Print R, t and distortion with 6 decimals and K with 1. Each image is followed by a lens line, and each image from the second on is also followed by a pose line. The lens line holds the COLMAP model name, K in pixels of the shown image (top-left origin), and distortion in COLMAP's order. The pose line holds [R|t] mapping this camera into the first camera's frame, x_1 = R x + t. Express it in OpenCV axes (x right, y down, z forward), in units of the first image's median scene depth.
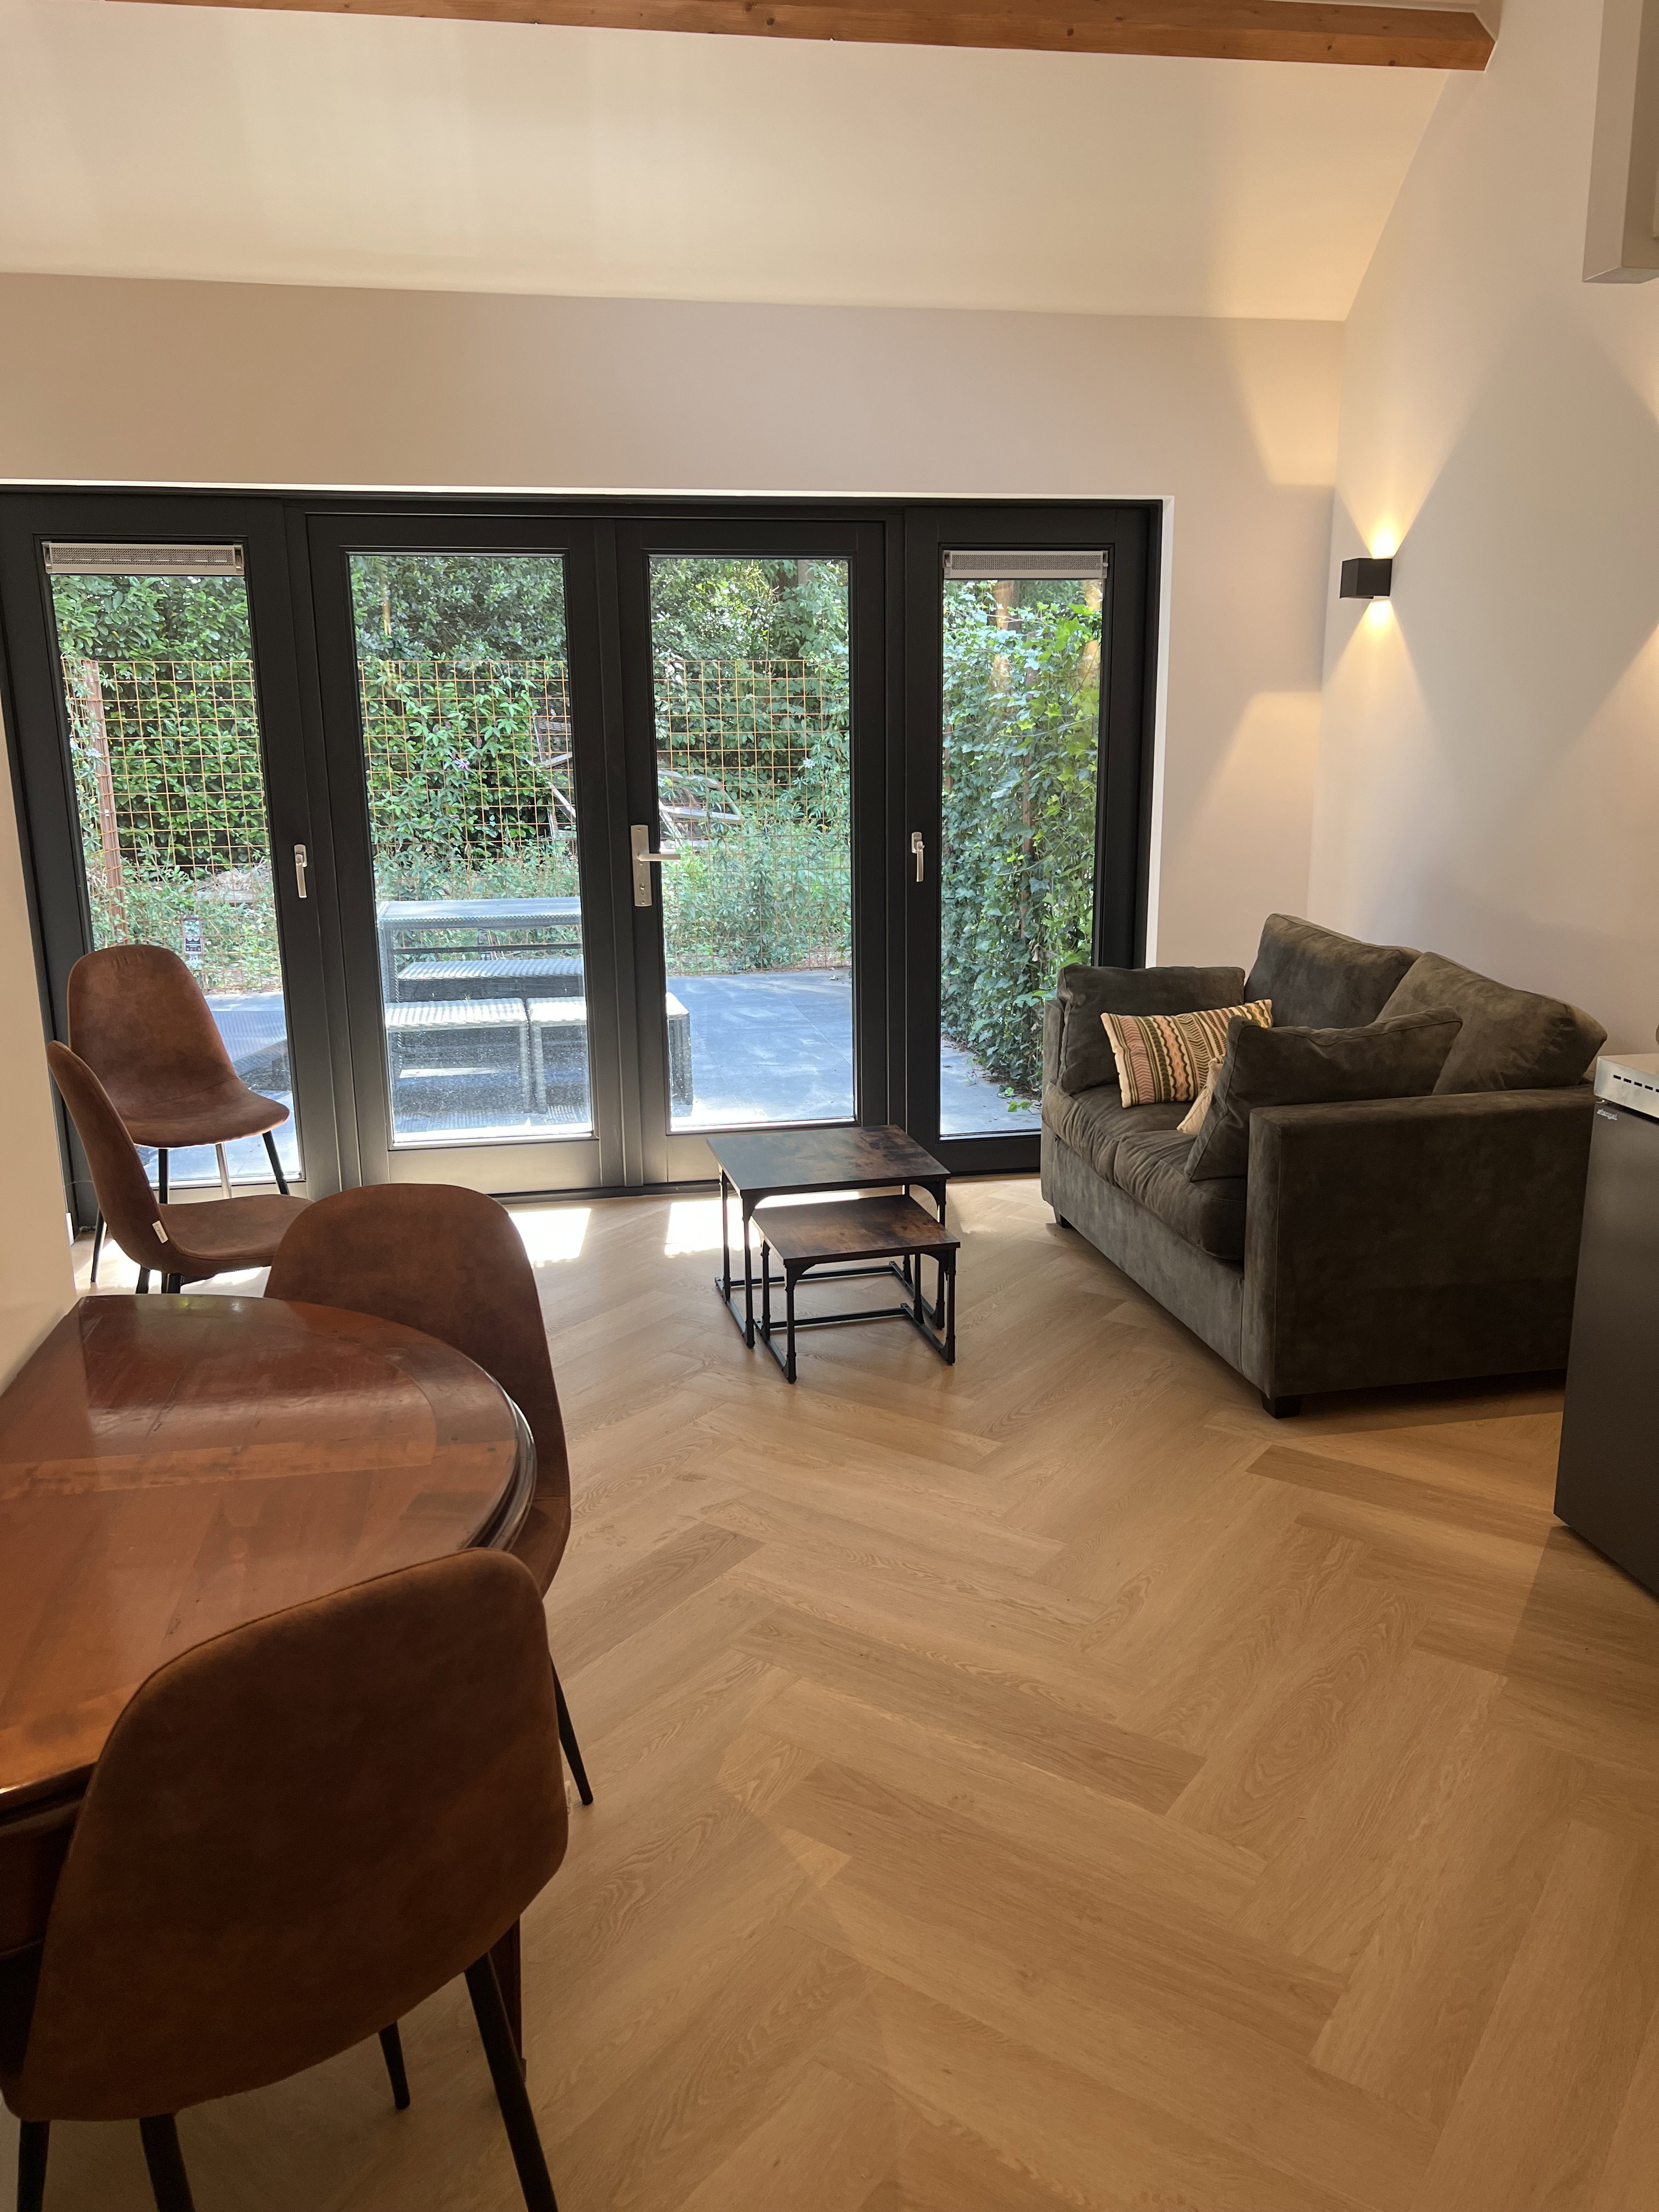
lens RADIAL K [[1667.3, 0, 829.5], [0, 1667.3, 1106.0], [0, 0, 1]] dist [0.100932, -0.145952]
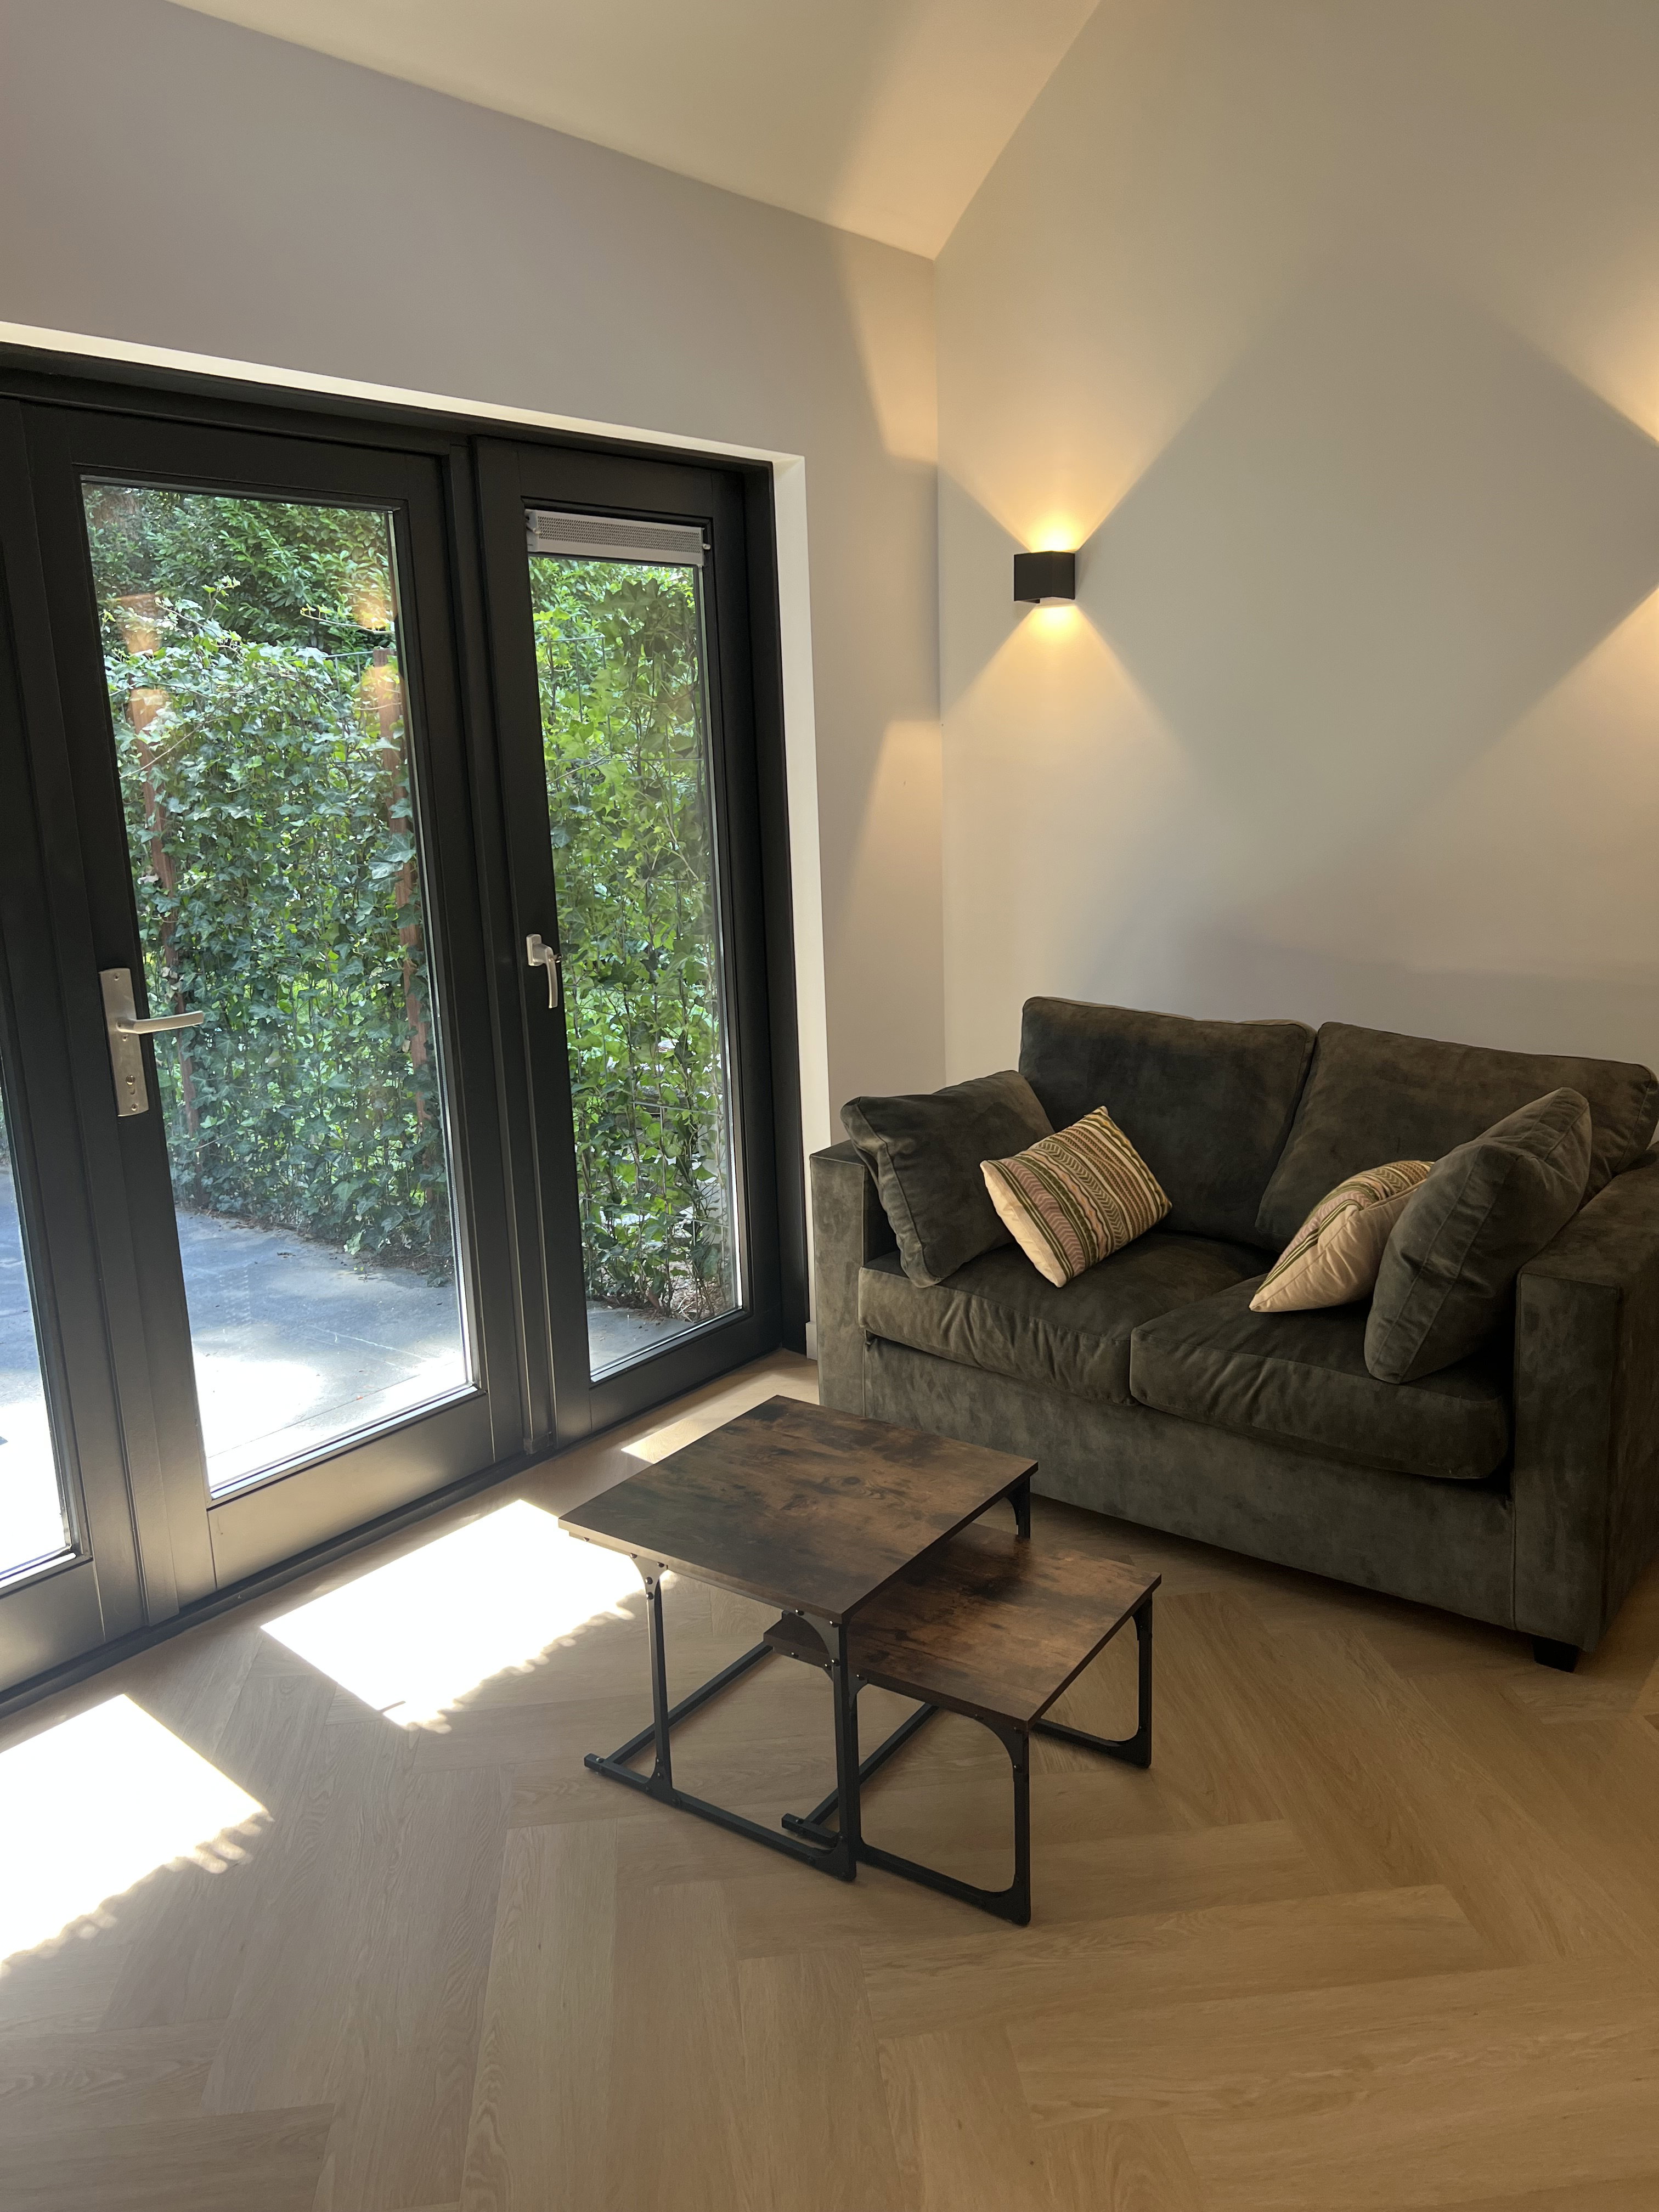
lens RADIAL K [[1667.3, 0, 829.5], [0, 1667.3, 1106.0], [0, 0, 1]] dist [0.100932, -0.145952]
pose [[0.752295, -0.160591, 0.638954, -0.306308], [0.181686, 0.982800, 0.033097, -0.105509], [-0.633279, 0.091190, 0.768532, 0.457104]]
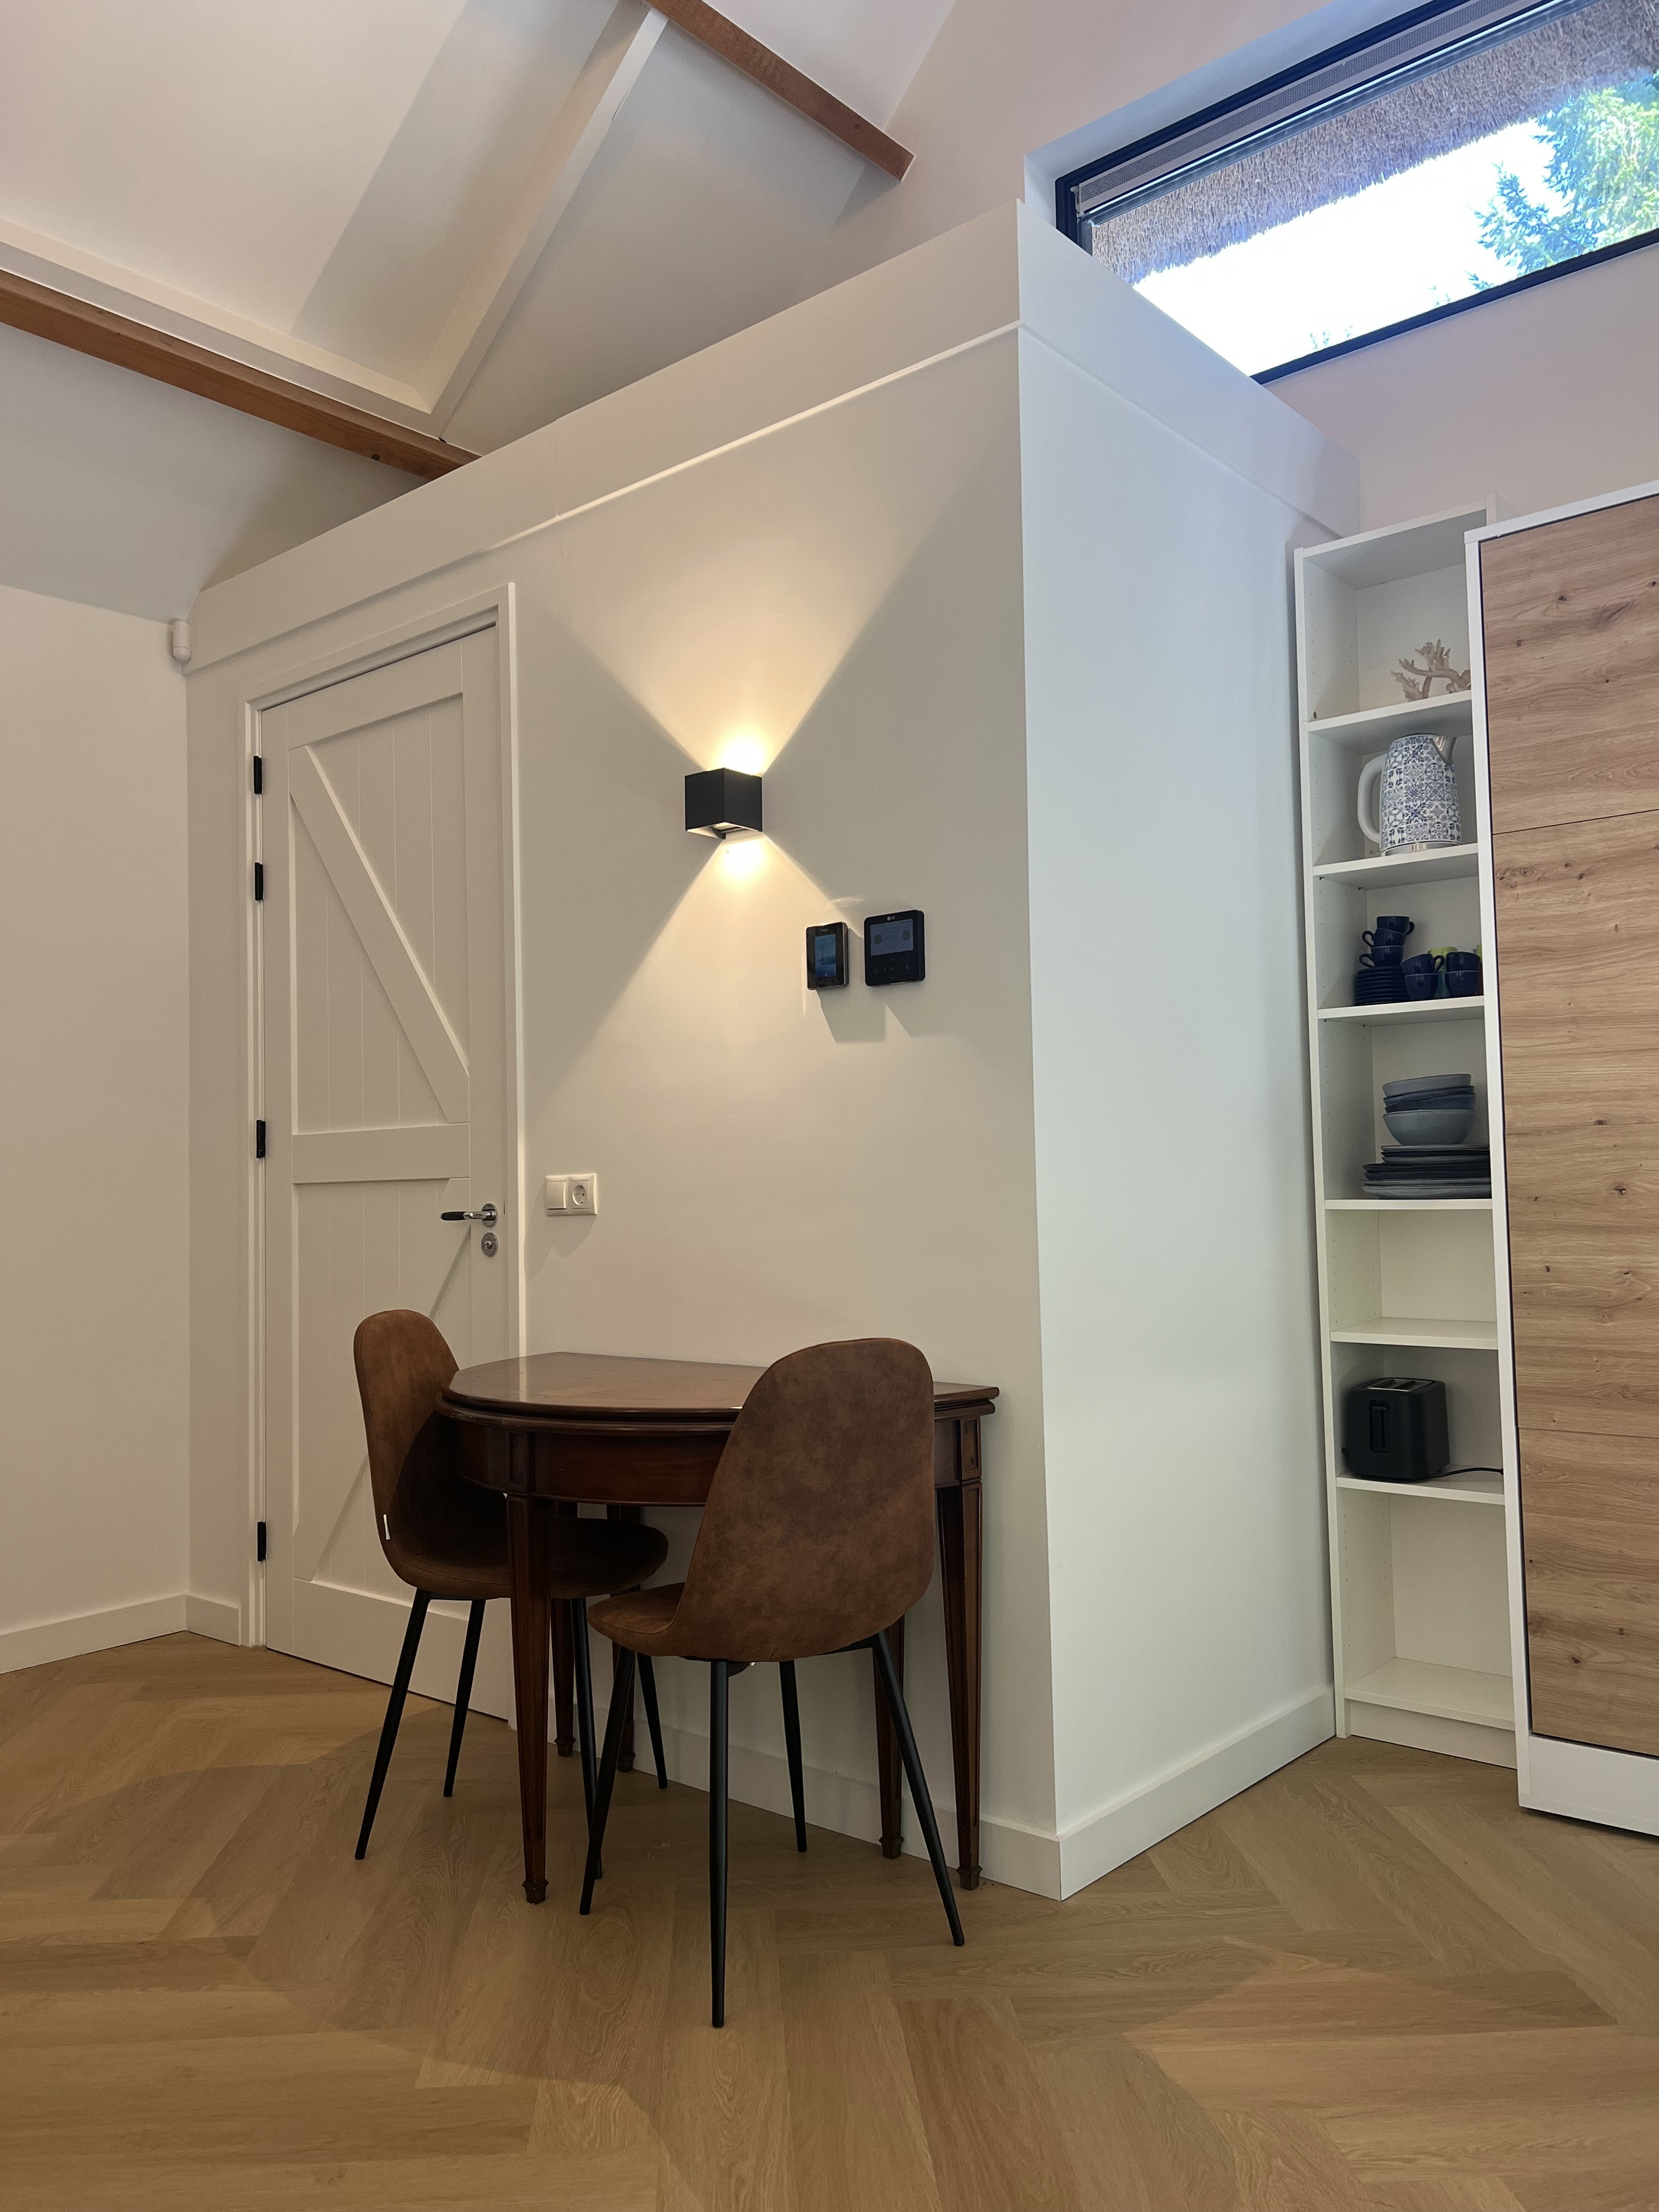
lens RADIAL K [[1667.3, 0, 829.5], [0, 1667.3, 1106.0], [0, 0, 1]] dist [0.100932, -0.145952]
pose [[-0.776204, -0.007170, -0.630441, 0.198776], [-0.119727, 0.983417, 0.136225, -0.110176], [0.619010, 0.181219, -0.764190, 0.816589]]
